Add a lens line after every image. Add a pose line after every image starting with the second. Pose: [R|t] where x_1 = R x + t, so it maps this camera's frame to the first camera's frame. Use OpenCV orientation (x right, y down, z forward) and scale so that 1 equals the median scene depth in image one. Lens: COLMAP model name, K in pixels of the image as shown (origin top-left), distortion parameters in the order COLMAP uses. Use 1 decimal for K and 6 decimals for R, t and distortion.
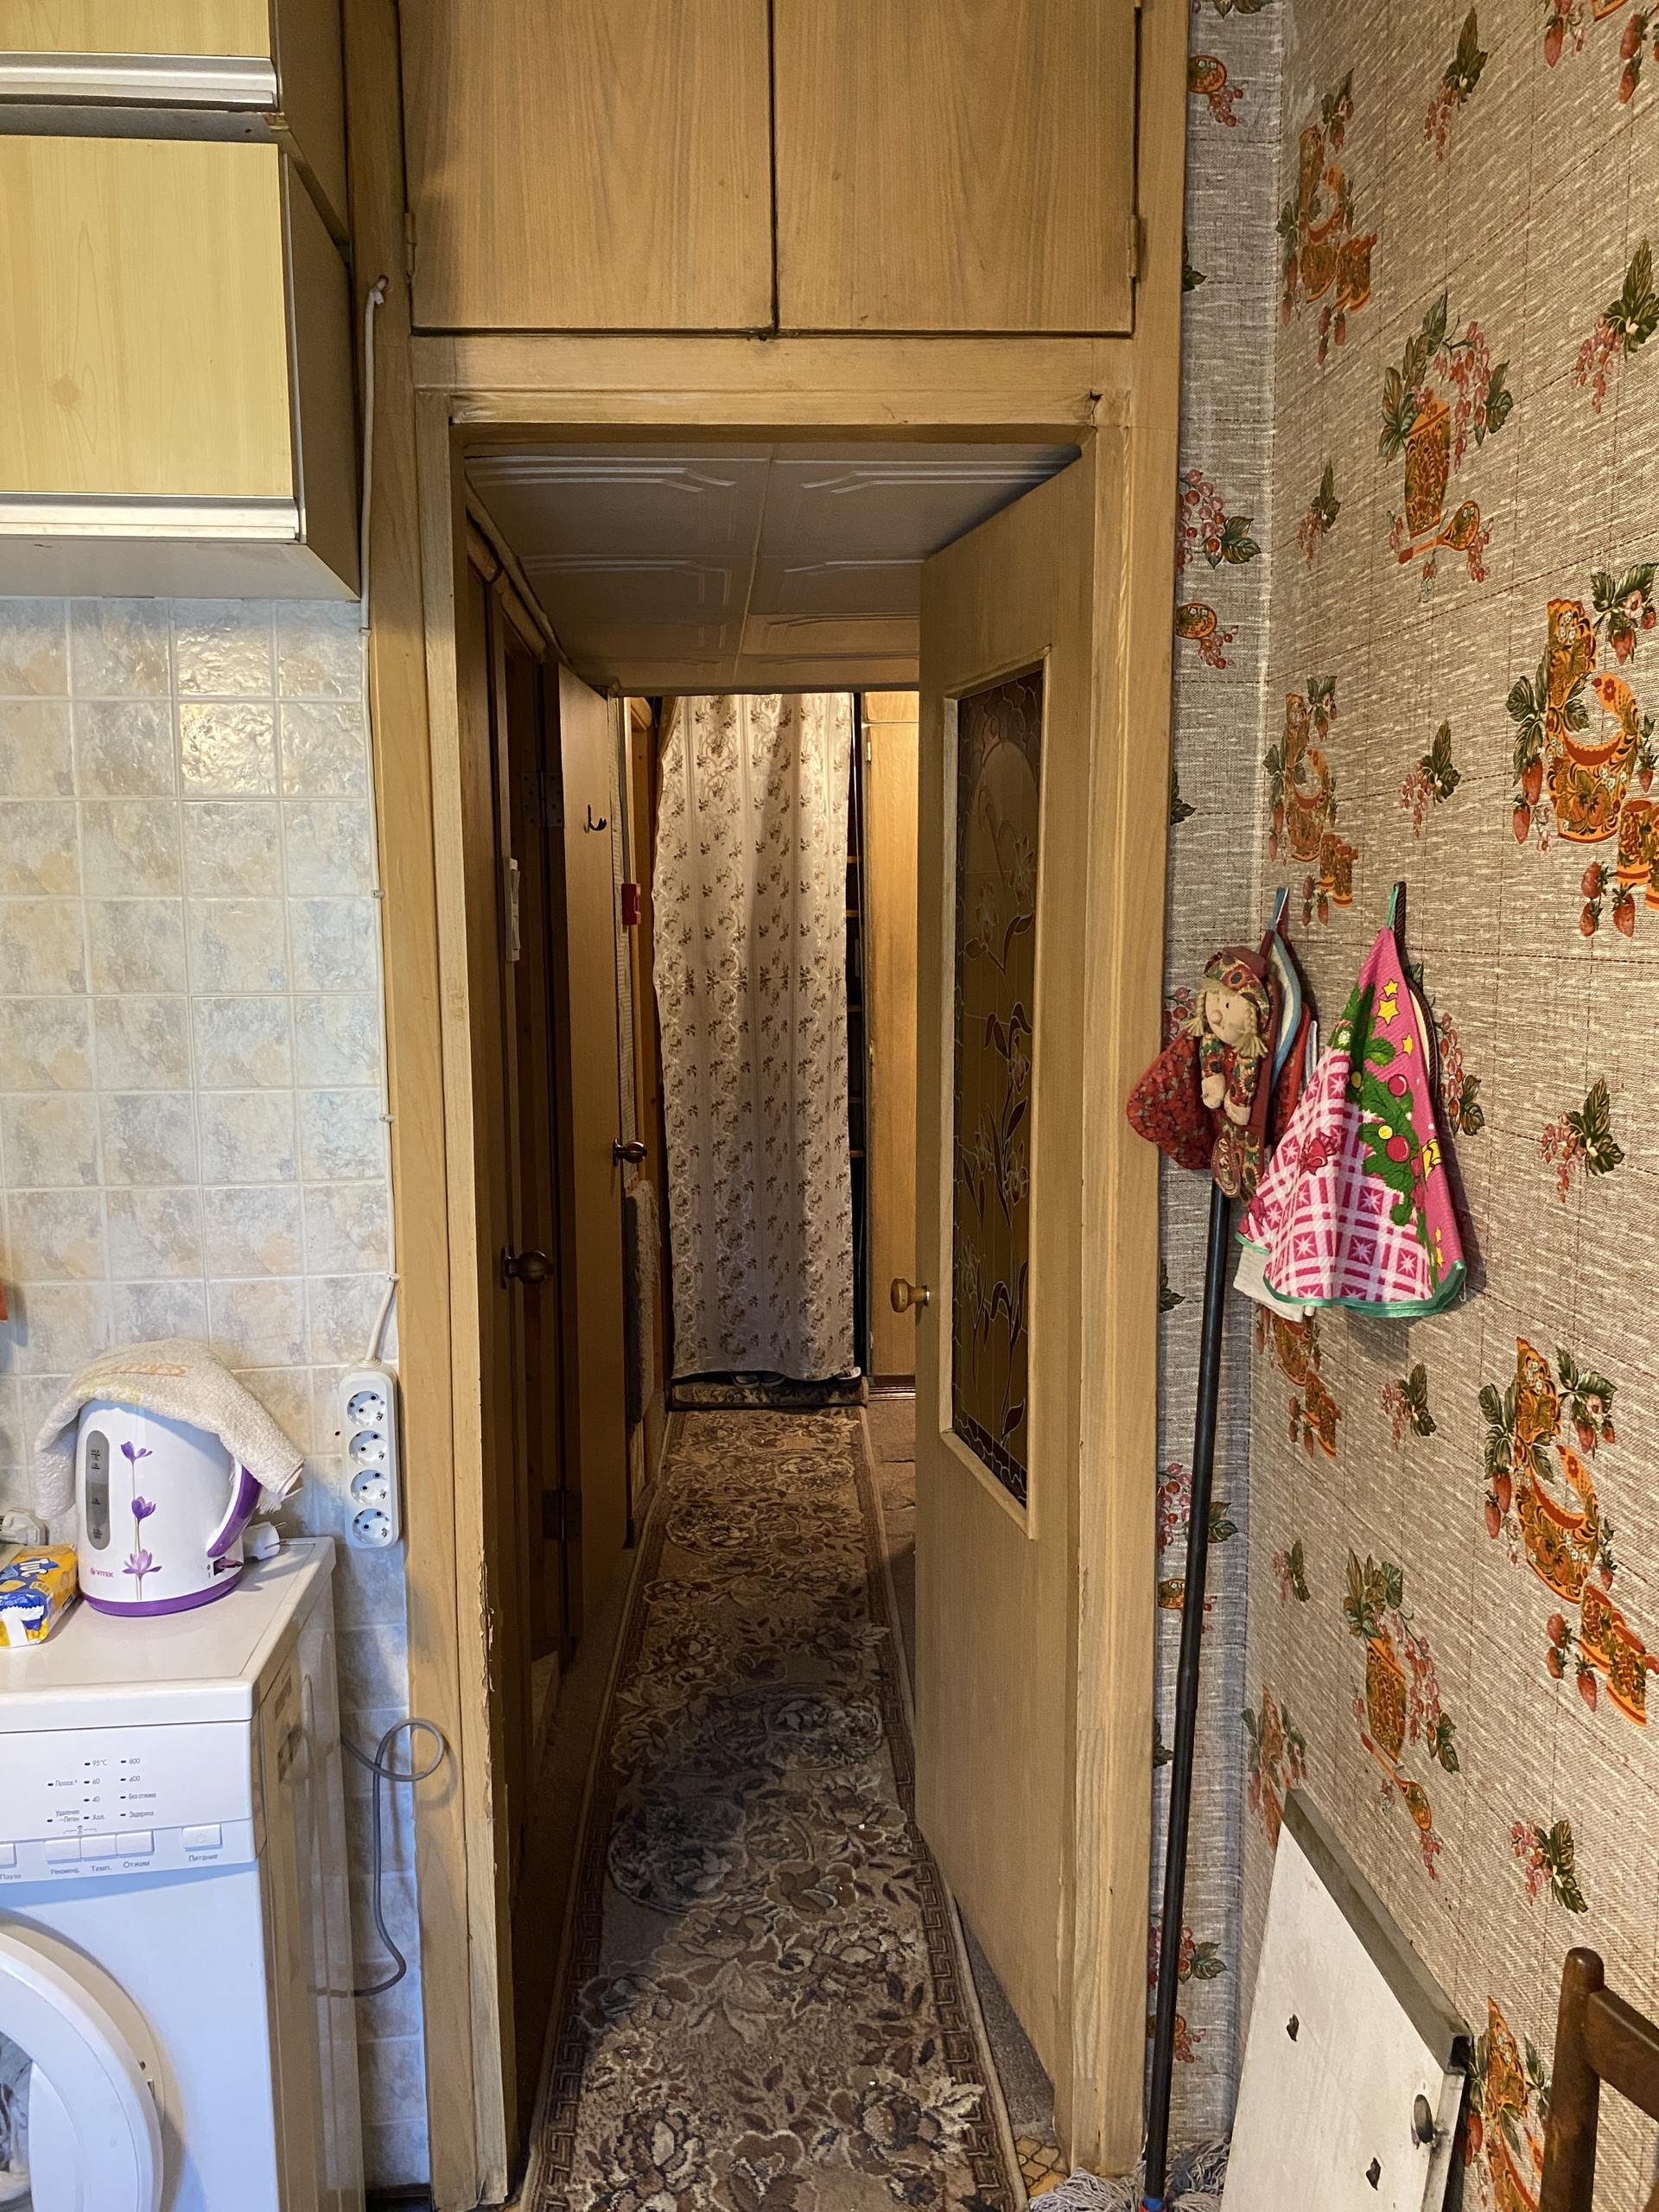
lens RADIAL K [[1706.3, 0, 829.5], [0, 1706.3, 1106.0], [0, 0, 1]] dist [0.009197, -0.006552]
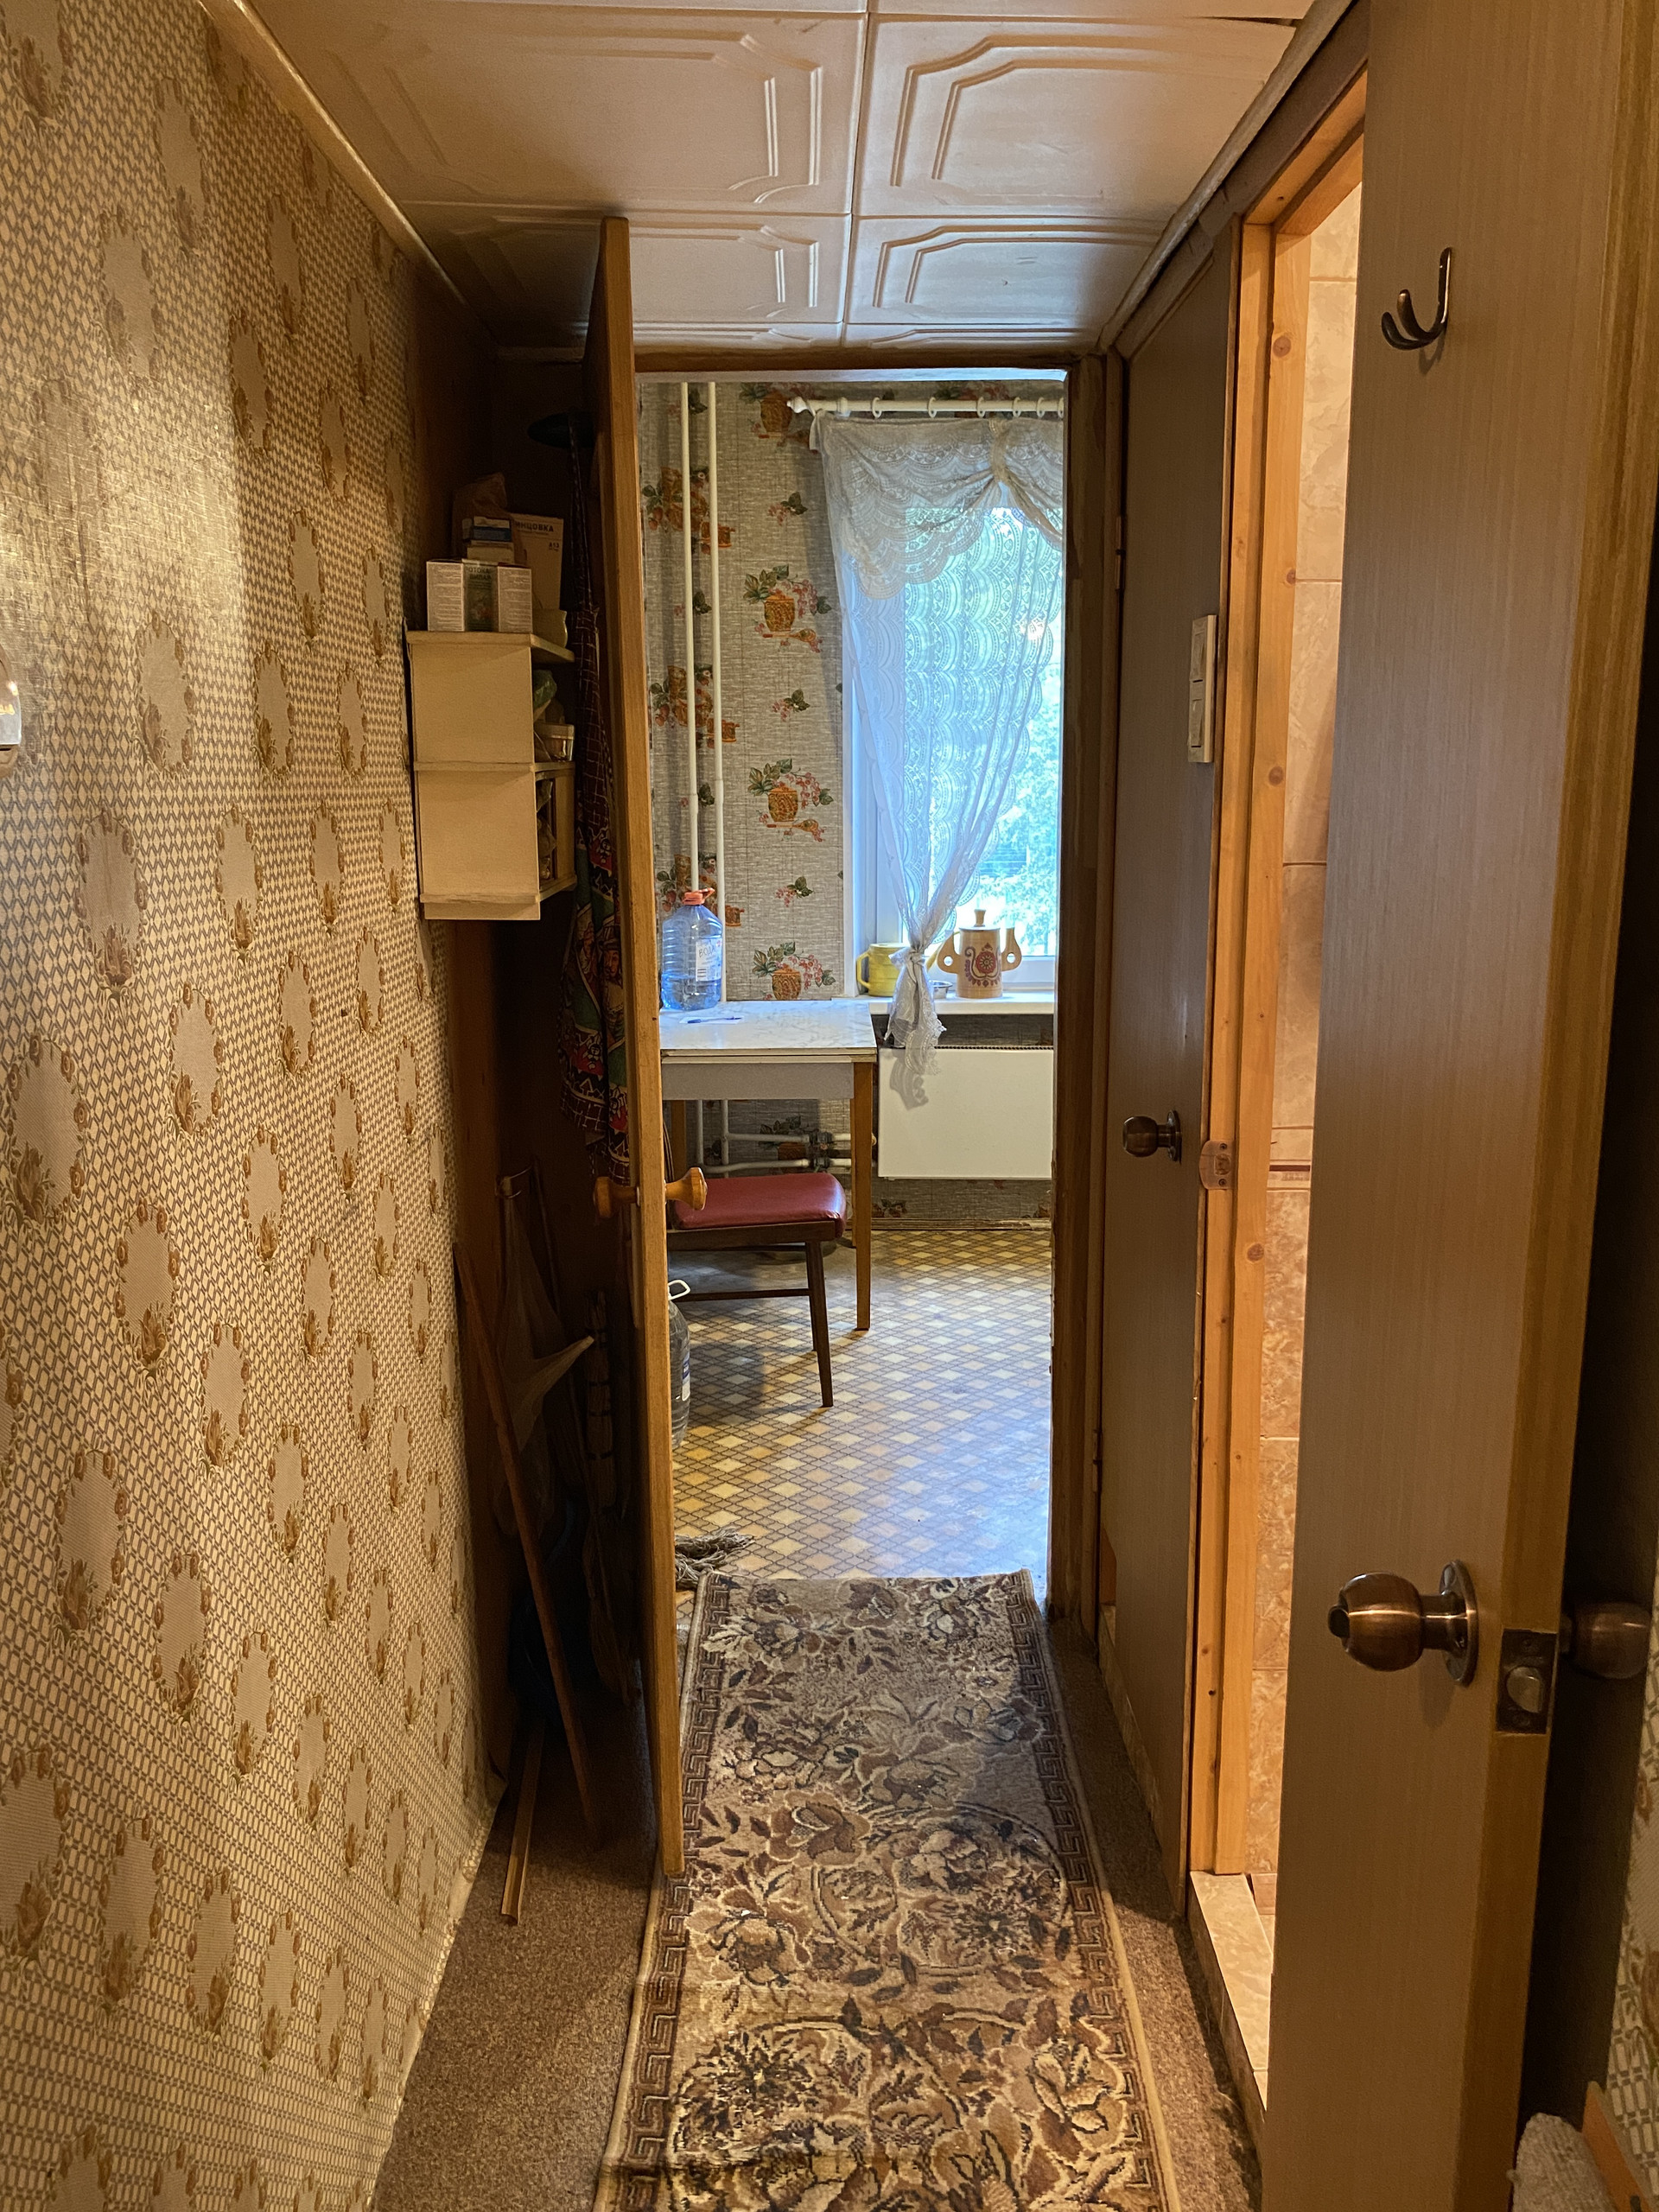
lens RADIAL K [[1680.9, 0, 829.5], [0, 1680.9, 1106.0], [0, 0, 1]] dist [0.013472, -0.017820]
pose [[-0.997954, -0.027262, 0.057836, -0.082742], [-0.007721, 0.949310, 0.314246, -0.254326], [-0.063471, 0.313156, -0.947578, 2.522784]]
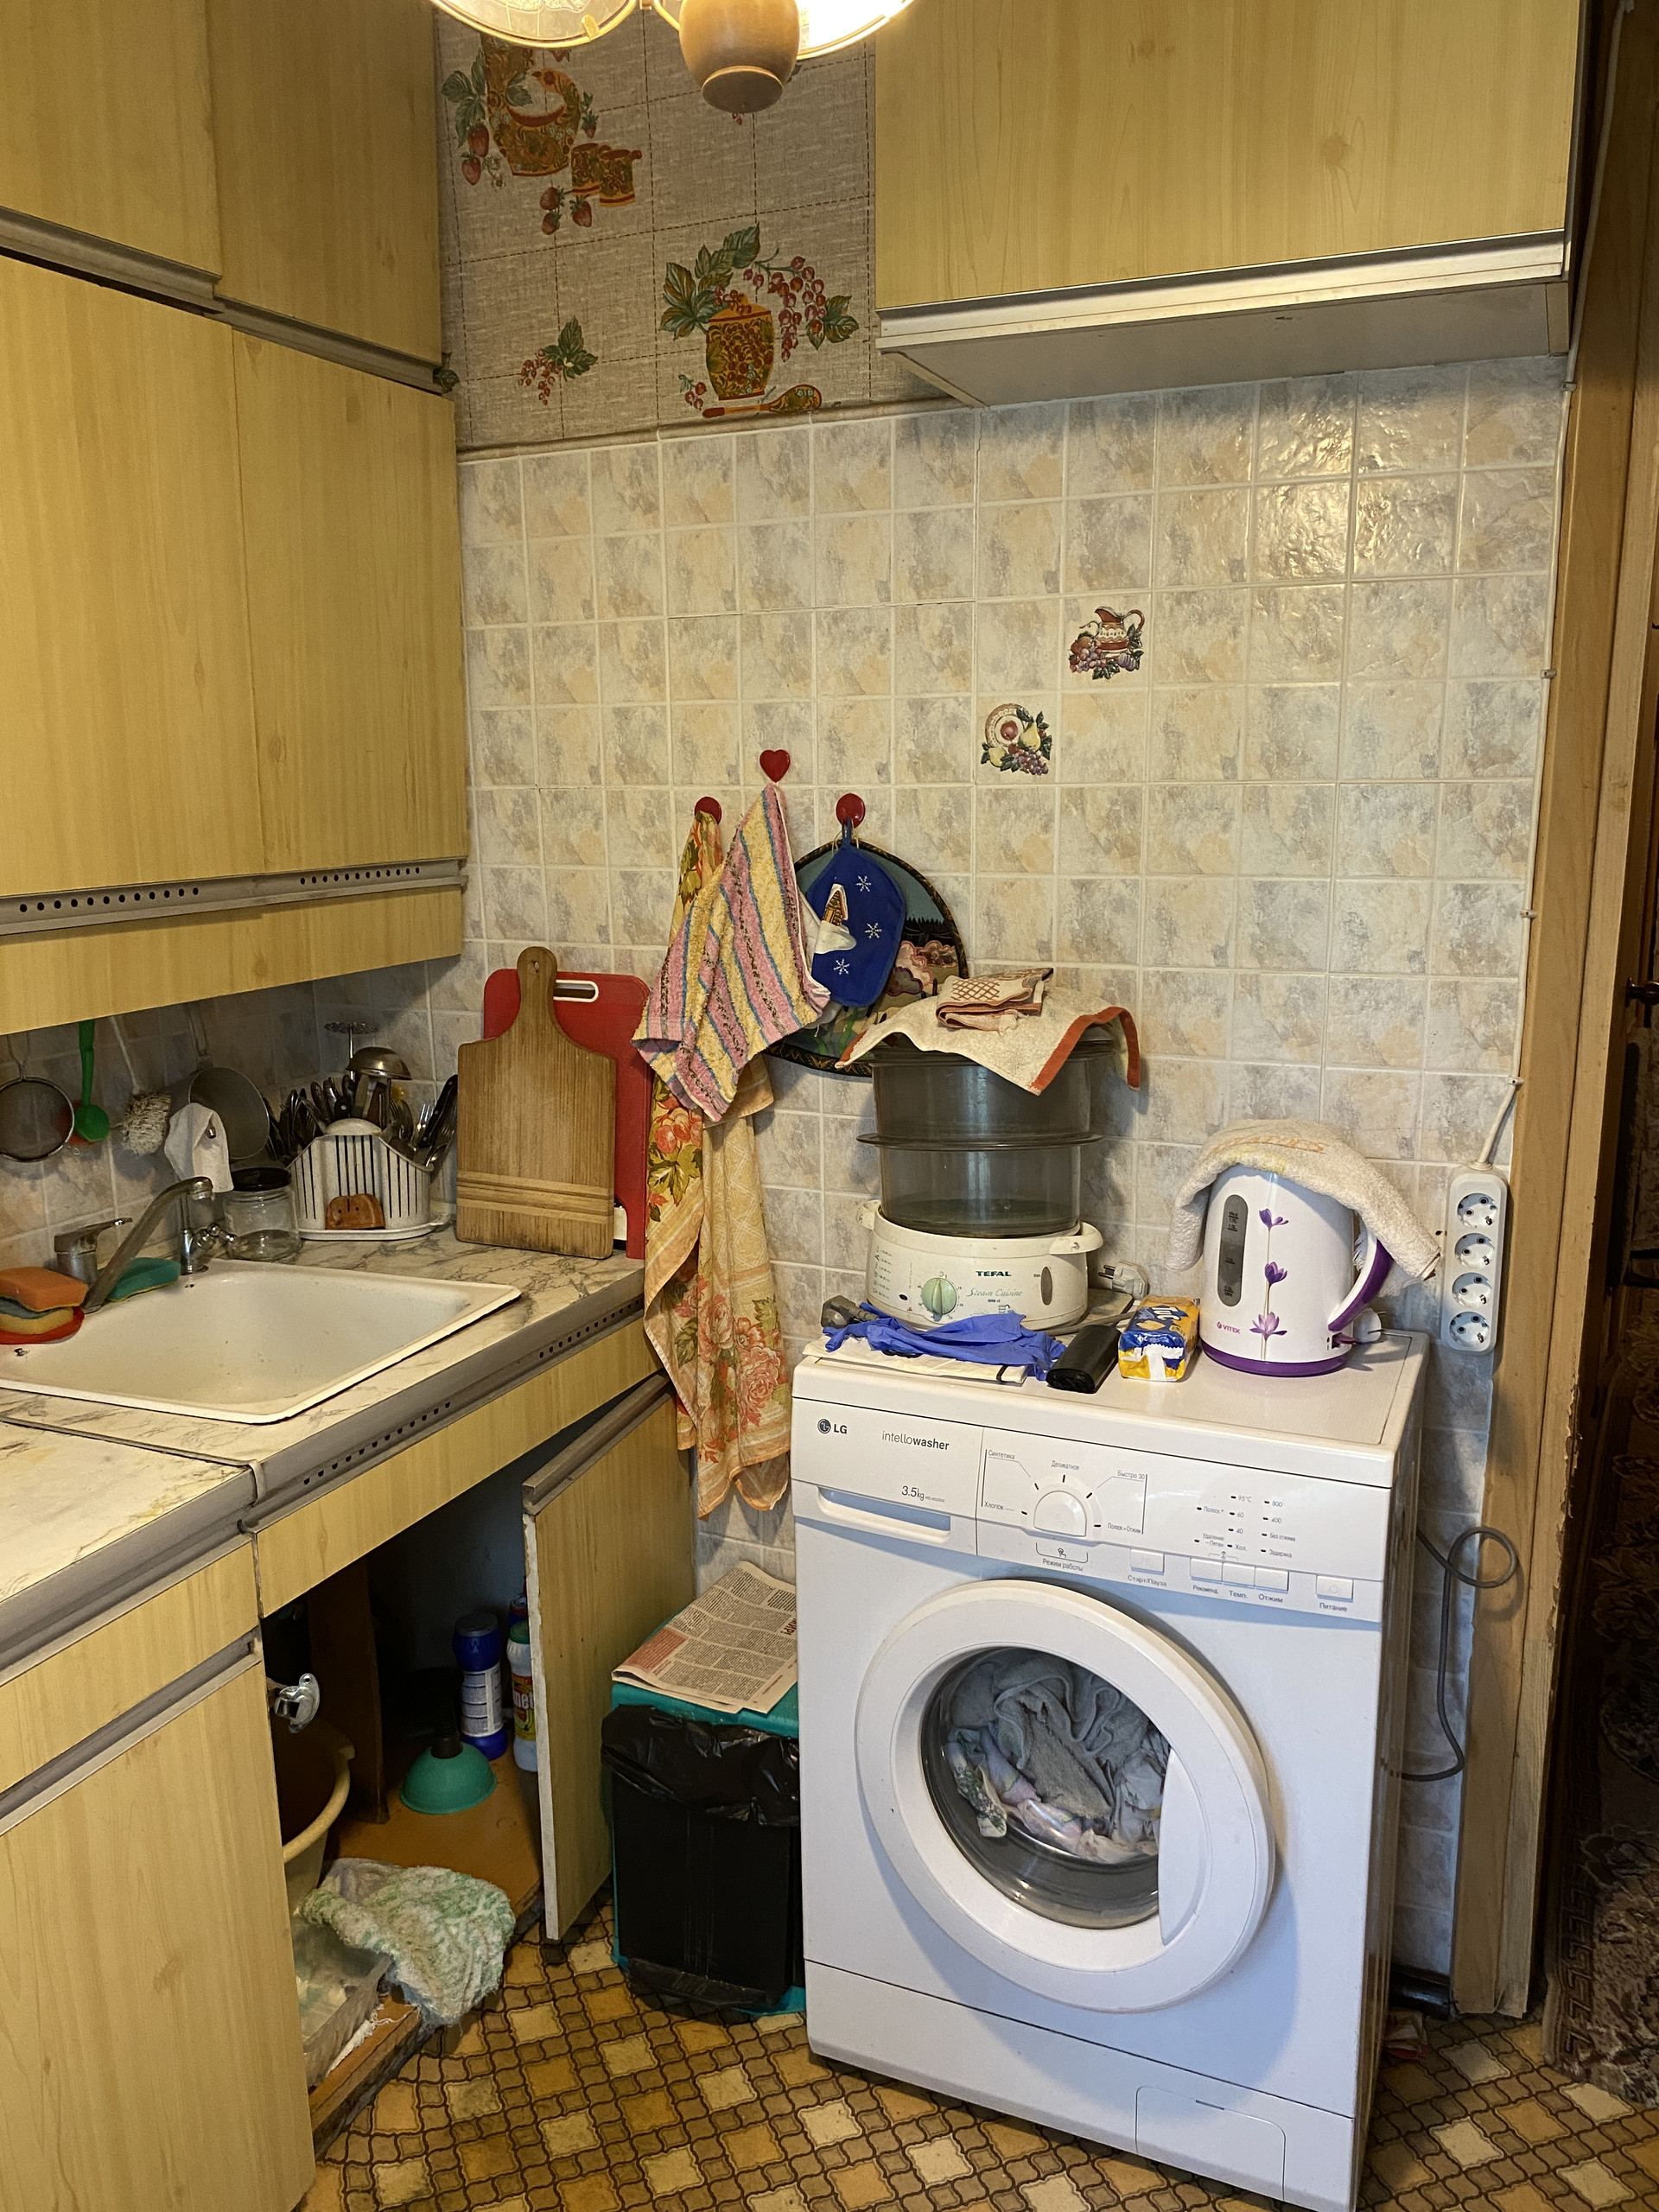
lens RADIAL K [[1680.9, 0, 829.5], [0, 1680.9, 1106.0], [0, 0, 1]] dist [0.013472, -0.017820]
pose [[0.879851, 0.092529, -0.466156, -0.151866], [-0.053150, 0.993868, 0.096958, 0.042776], [0.472269, -0.060532, 0.879374, -0.024103]]
